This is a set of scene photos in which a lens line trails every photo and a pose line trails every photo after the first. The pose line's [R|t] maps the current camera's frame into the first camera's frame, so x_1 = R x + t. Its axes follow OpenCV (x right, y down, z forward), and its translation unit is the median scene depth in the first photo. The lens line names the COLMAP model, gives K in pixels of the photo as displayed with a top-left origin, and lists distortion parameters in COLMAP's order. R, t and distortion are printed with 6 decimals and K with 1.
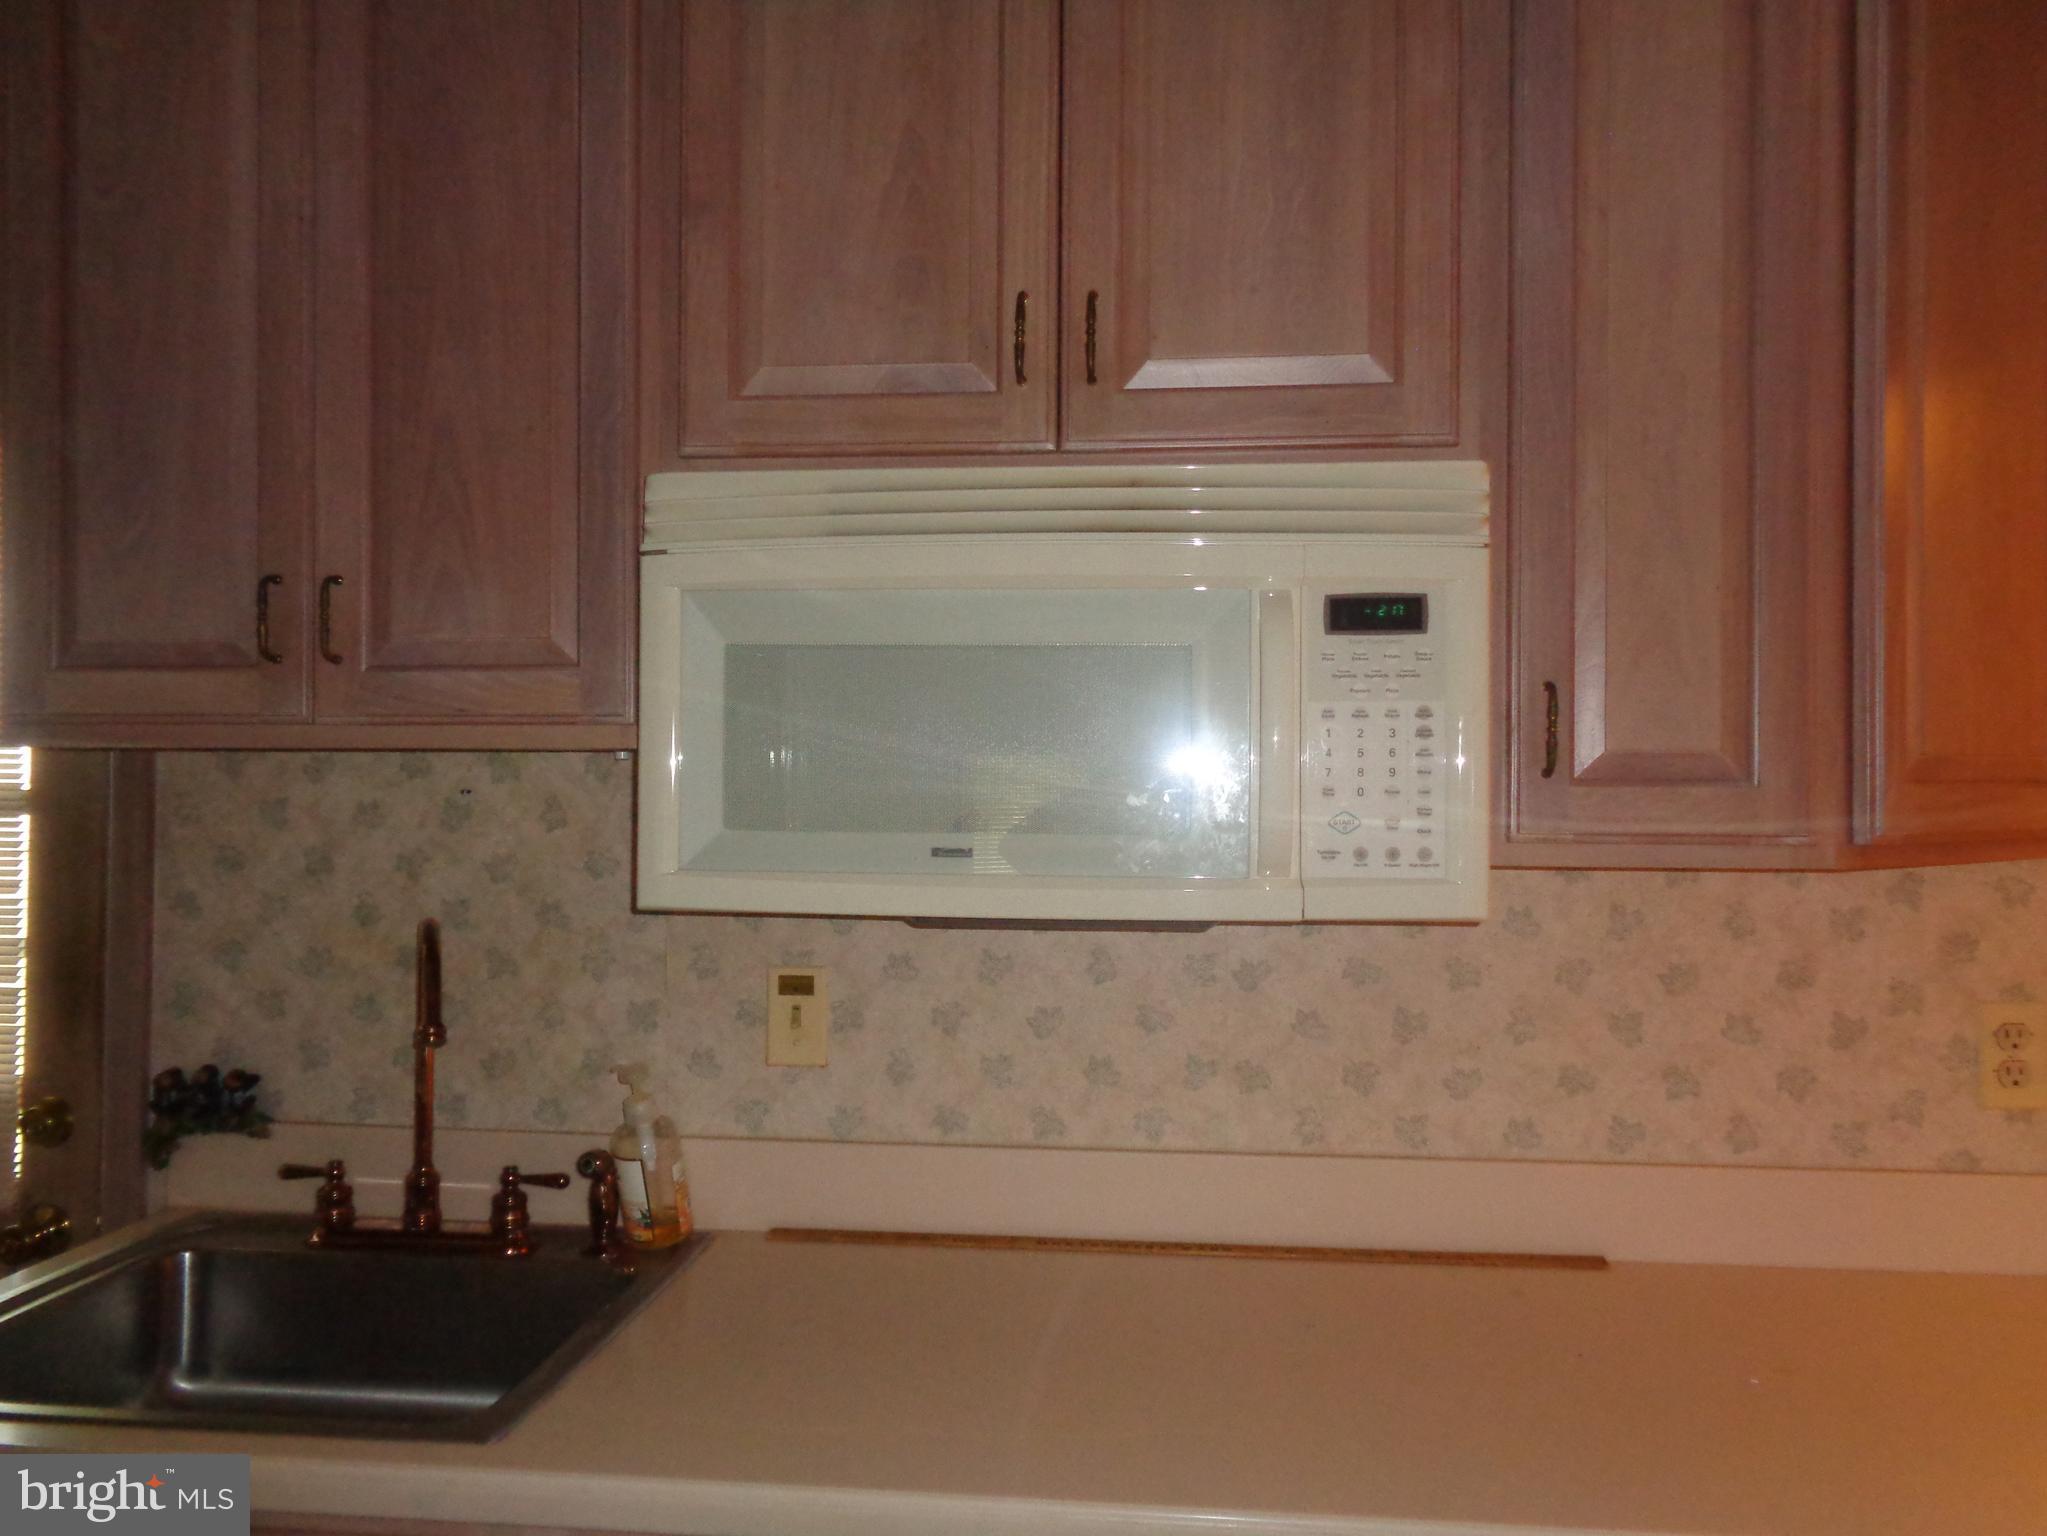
lens RADIAL K [[1557.1, 0, 1013.7], [0, 1557.1, 776.3], [0, 0, 1]] dist [0.023848, -0.001942]
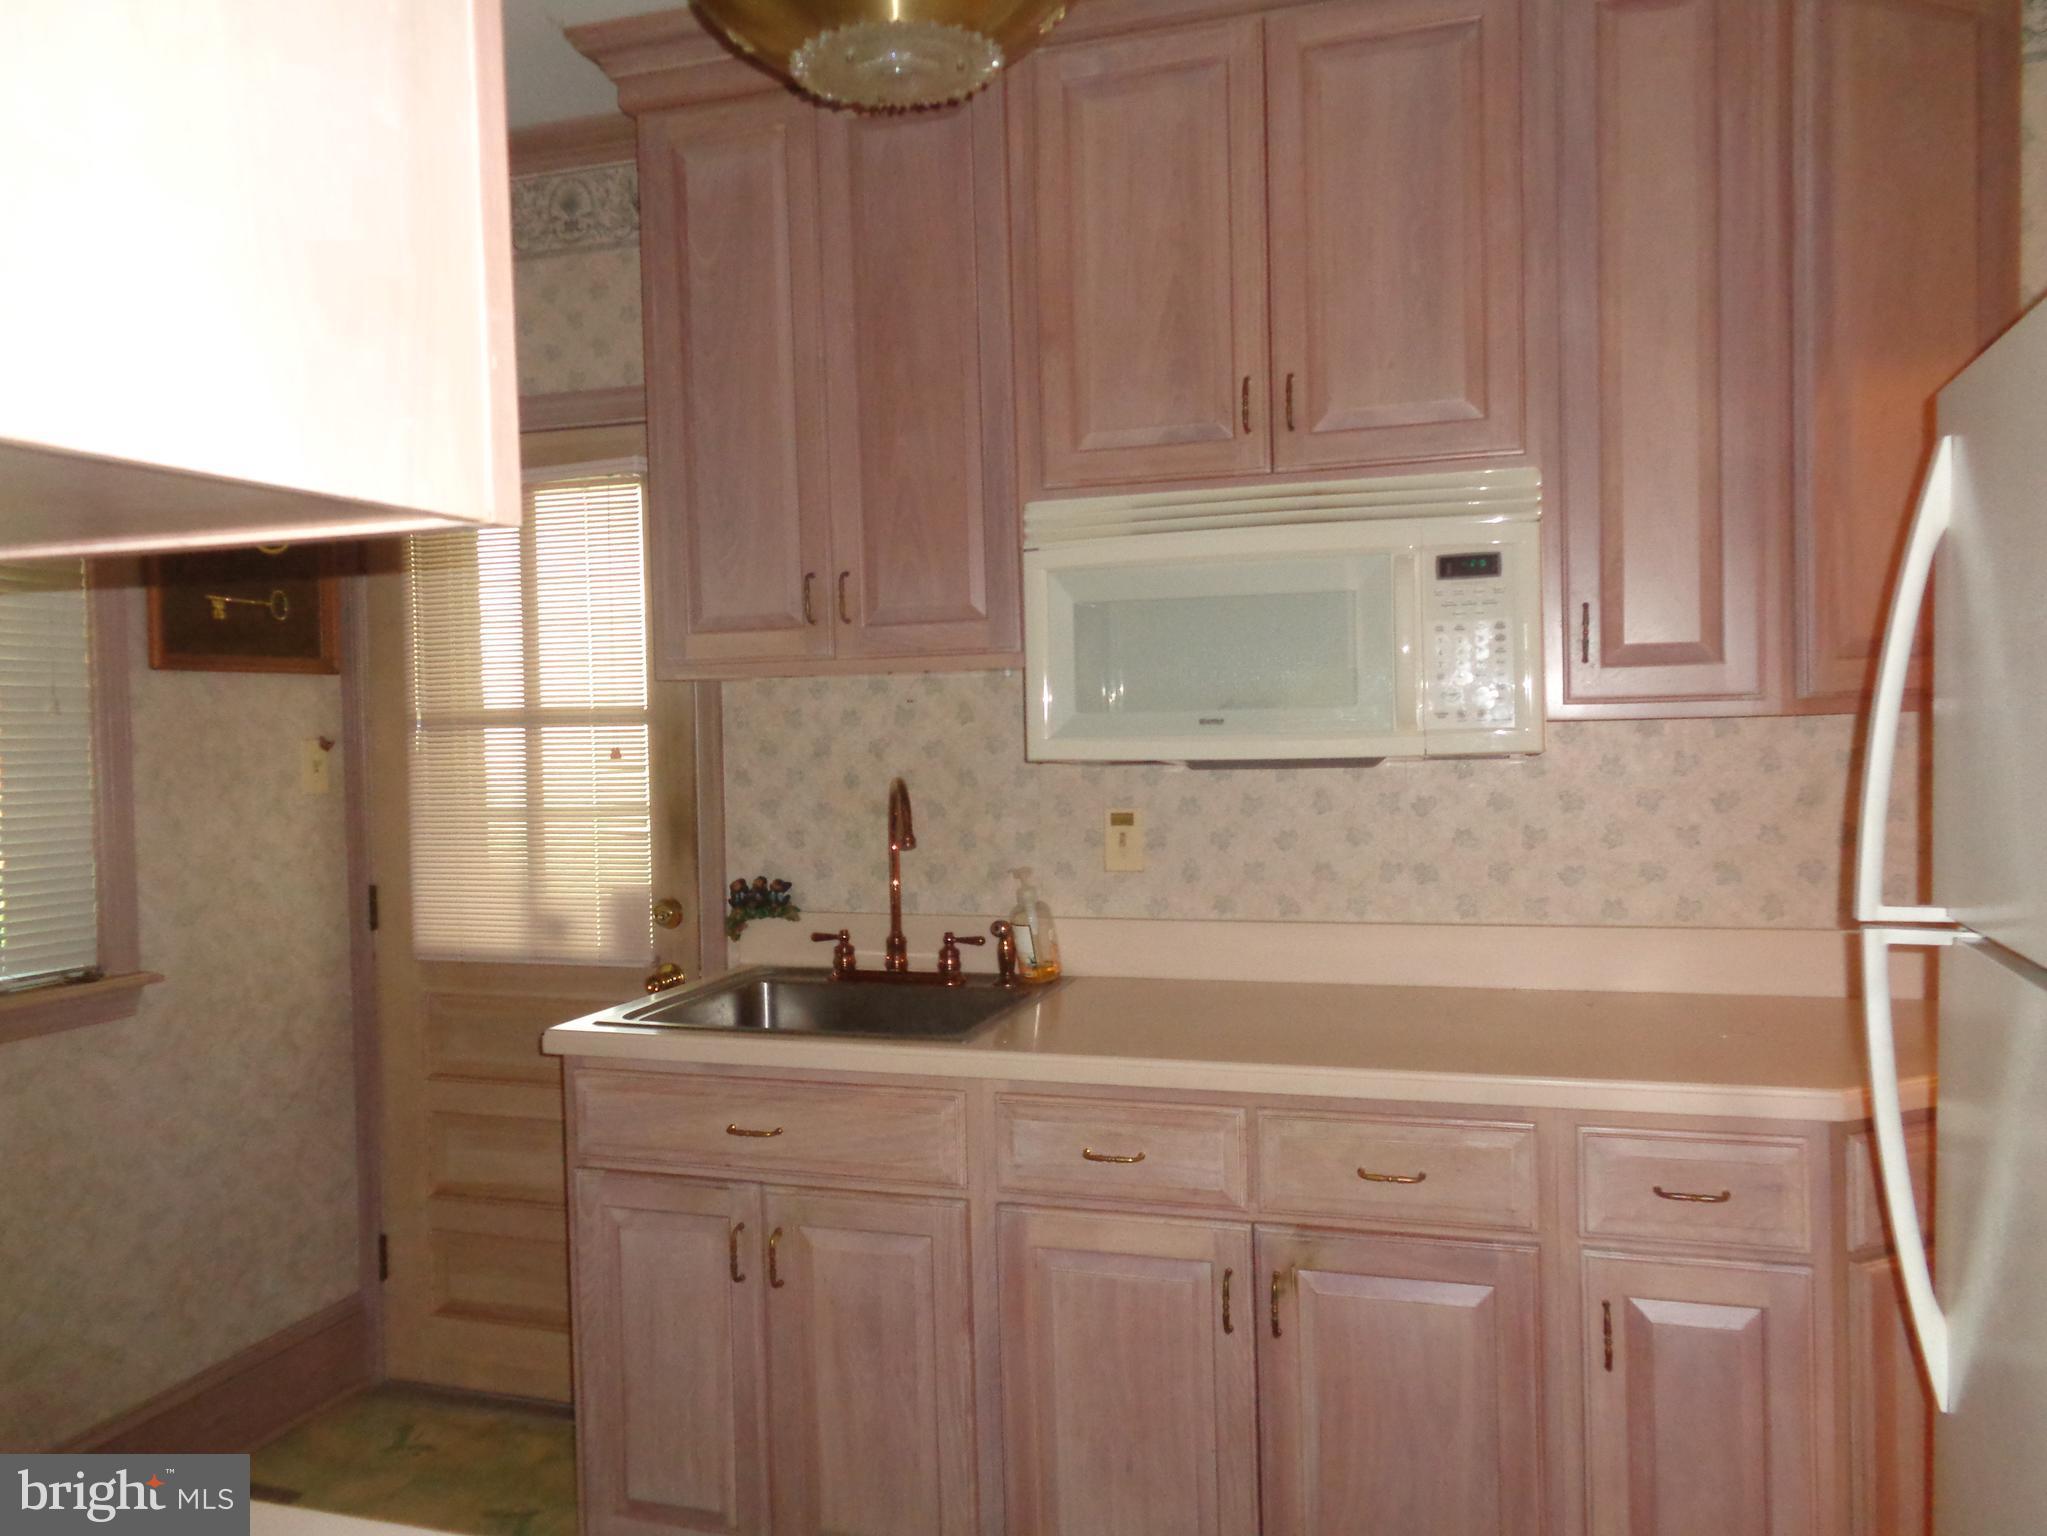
lens RADIAL K [[1557.1, 0, 1025.3], [0, 1557.1, 774.2], [0, 0, 1]] dist [0.023848, -0.001942]
pose [[0.979347, -0.022282, -0.200954, 0.080814], [0.030861, 0.998737, 0.039657, 0.026863], [0.199817, -0.045040, 0.978798, -0.549488]]
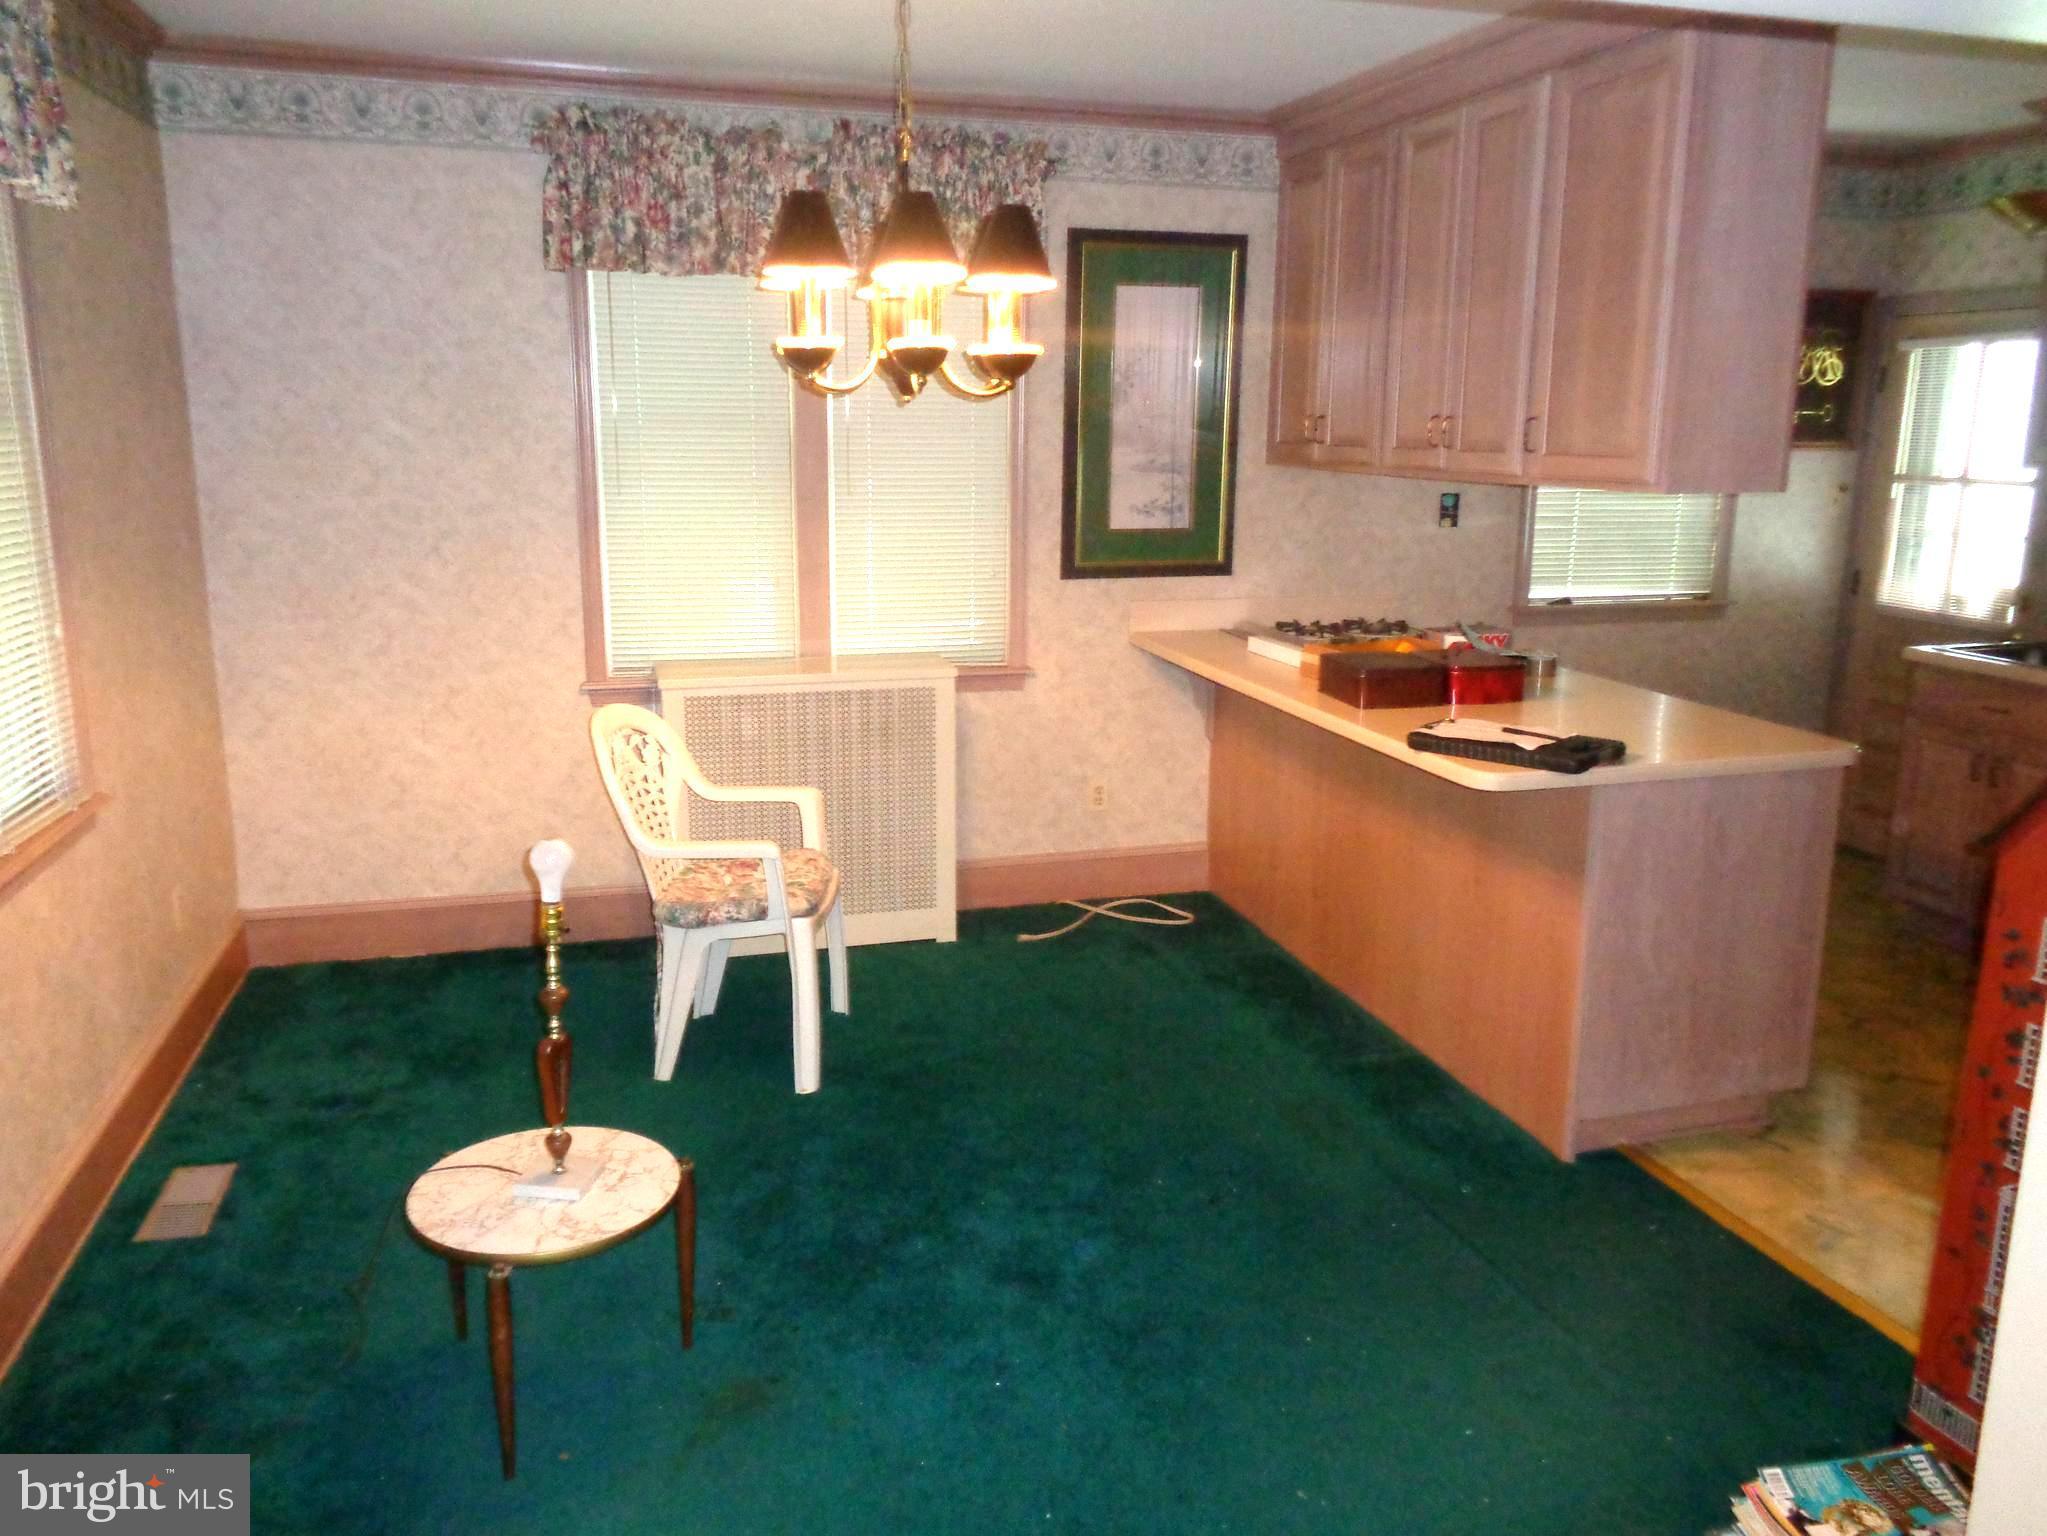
lens RADIAL K [[1557.1, 0, 1039.8], [0, 1557.1, 773.4], [0, 0, 1]] dist [0.023848, -0.001942]
pose [[0.401957, 0.199196, -0.893729, 1.357520], [0.005045, 0.975554, 0.219702, -0.115605], [0.915645, -0.092820, 0.391126, -1.876539]]
